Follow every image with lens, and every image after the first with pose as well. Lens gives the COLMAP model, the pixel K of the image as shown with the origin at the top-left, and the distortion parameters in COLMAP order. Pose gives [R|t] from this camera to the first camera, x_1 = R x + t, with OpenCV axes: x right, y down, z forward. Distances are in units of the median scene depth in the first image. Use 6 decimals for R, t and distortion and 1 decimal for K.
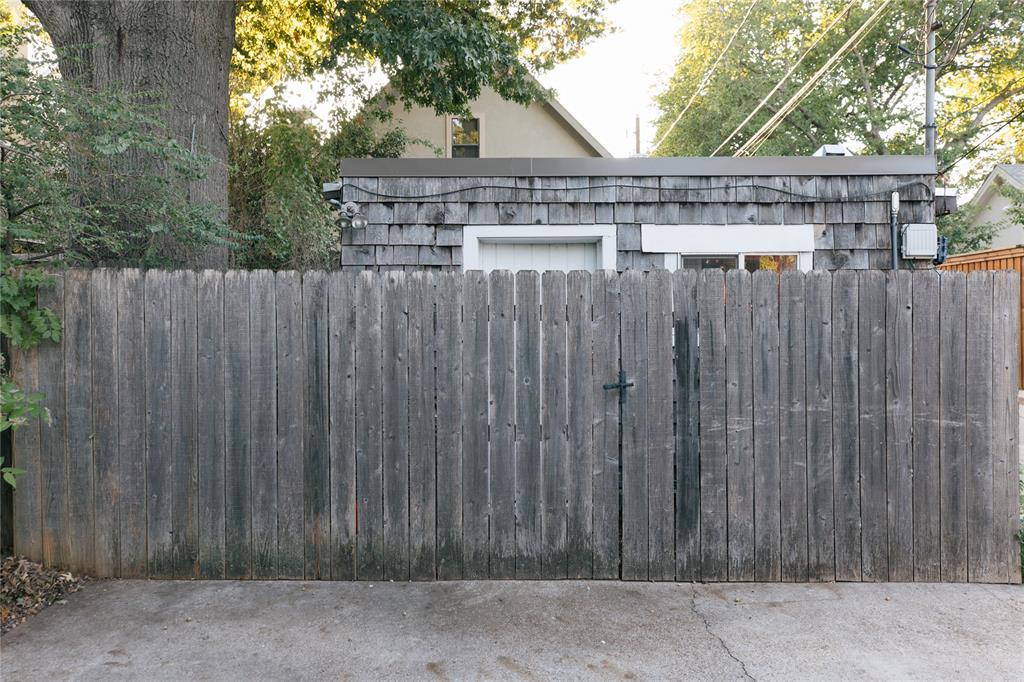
lens RADIAL K [[718.8, 0, 513.2], [0, 718.8, 331.9], [0, 0, 1]] dist [-0.011104, -0.003744]
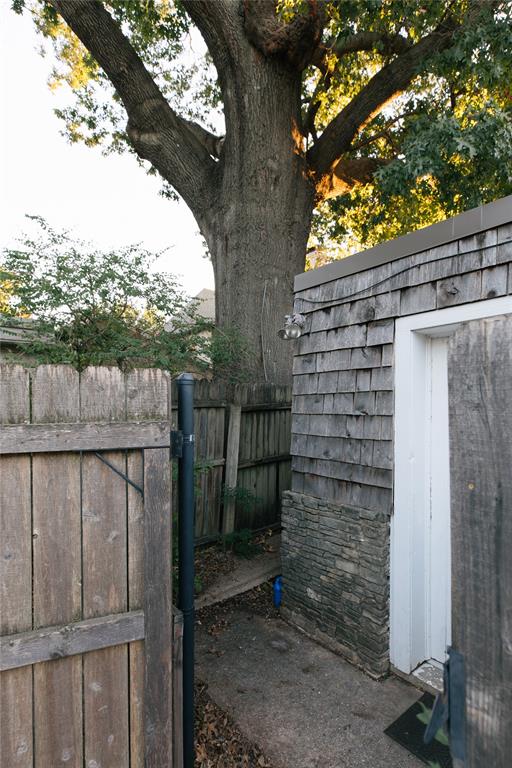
lens RADIAL K [[383.3, 0, 261.0], [0, 383.3, 410.9], [0, 0, 1]] dist [0.001764, 0.000194]
pose [[0.713777, 0.003639, -0.700364, 0.132714], [-0.008893, 0.999953, -0.003868, -0.037577], [0.700317, 0.008990, 0.713776, 0.574265]]
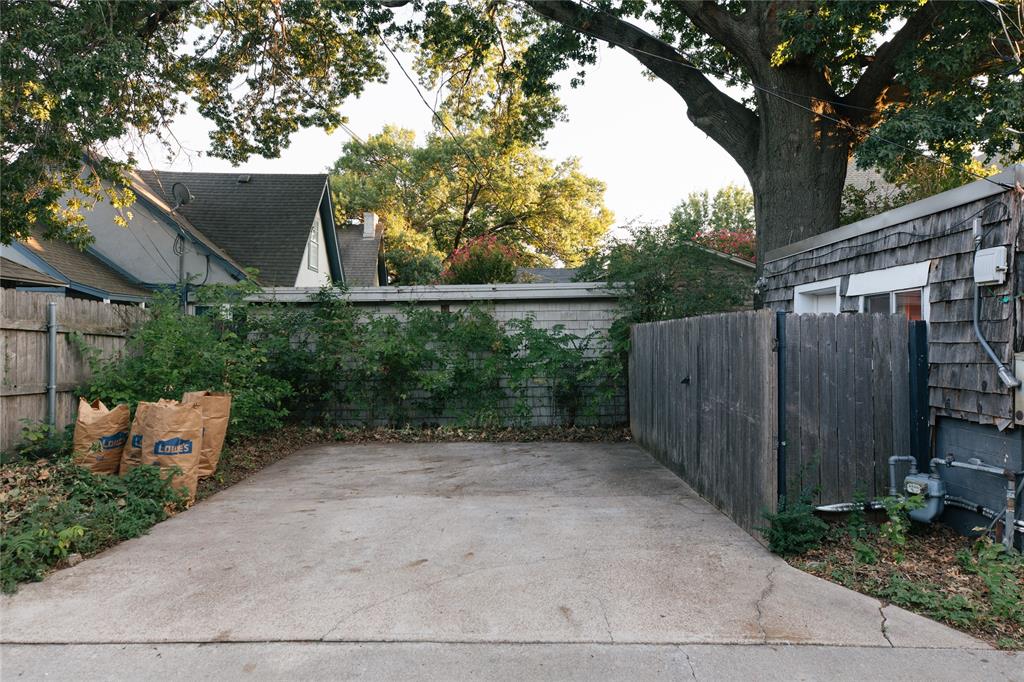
lens RADIAL K [[579.4, 0, 510.4], [0, 579.4, 340.7], [0, 0, 1]] dist [0.003267, 0.000443]
pose [[0.082643, -0.001903, -0.996577, 1.137040], [-0.014412, 0.999891, -0.003105, -0.016360], [0.996475, 0.014619, 0.082606, 0.281057]]
